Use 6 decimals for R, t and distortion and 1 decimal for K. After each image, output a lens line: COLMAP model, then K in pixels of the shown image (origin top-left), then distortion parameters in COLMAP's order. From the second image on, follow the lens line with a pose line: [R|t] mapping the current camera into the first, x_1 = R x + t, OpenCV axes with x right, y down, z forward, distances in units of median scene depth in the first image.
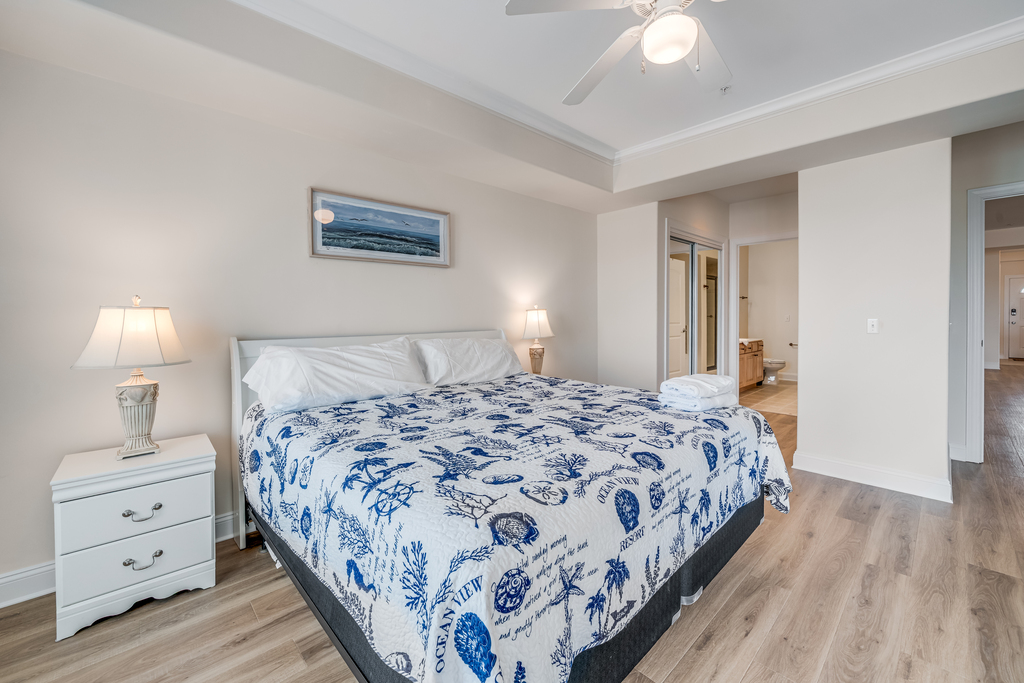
lens RADIAL K [[413.2, 0, 502.8], [0, 413.2, 320.6], [0, 0, 1]] dist [0.002511, 0.000150]
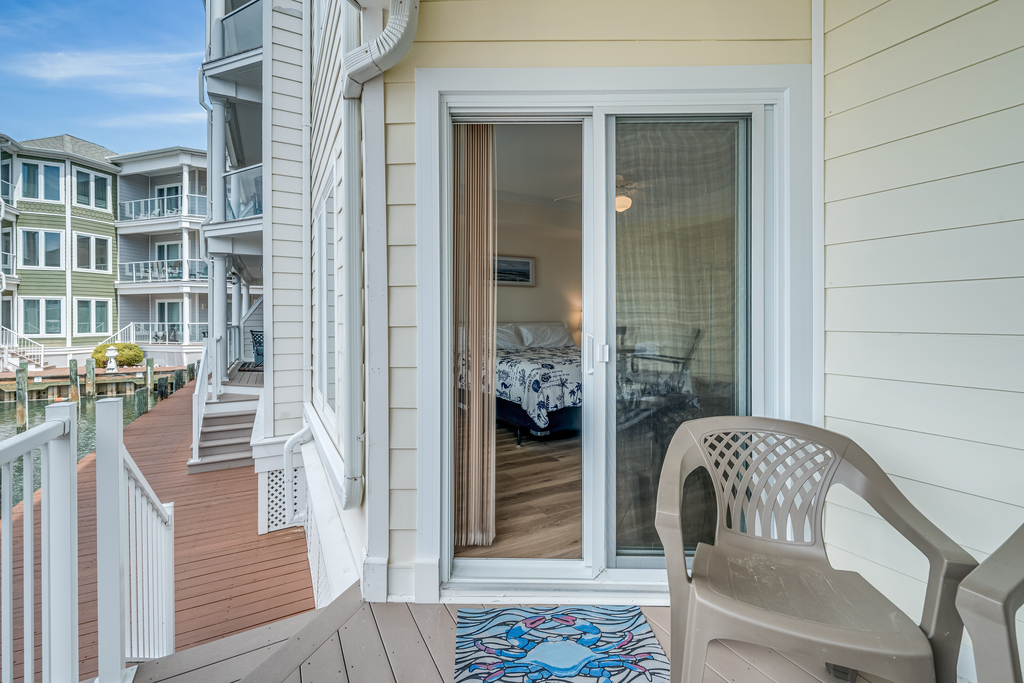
lens RADIAL K [[413.2, 0, 502.8], [0, 413.2, 320.6], [0, 0, 1]] dist [0.002511, 0.000150]
pose [[0.976551, 0.008111, -0.215136, 0.406899], [-0.009288, 0.999947, -0.004461, 0.093787], [0.215088, 0.006355, 0.976574, -2.618169]]
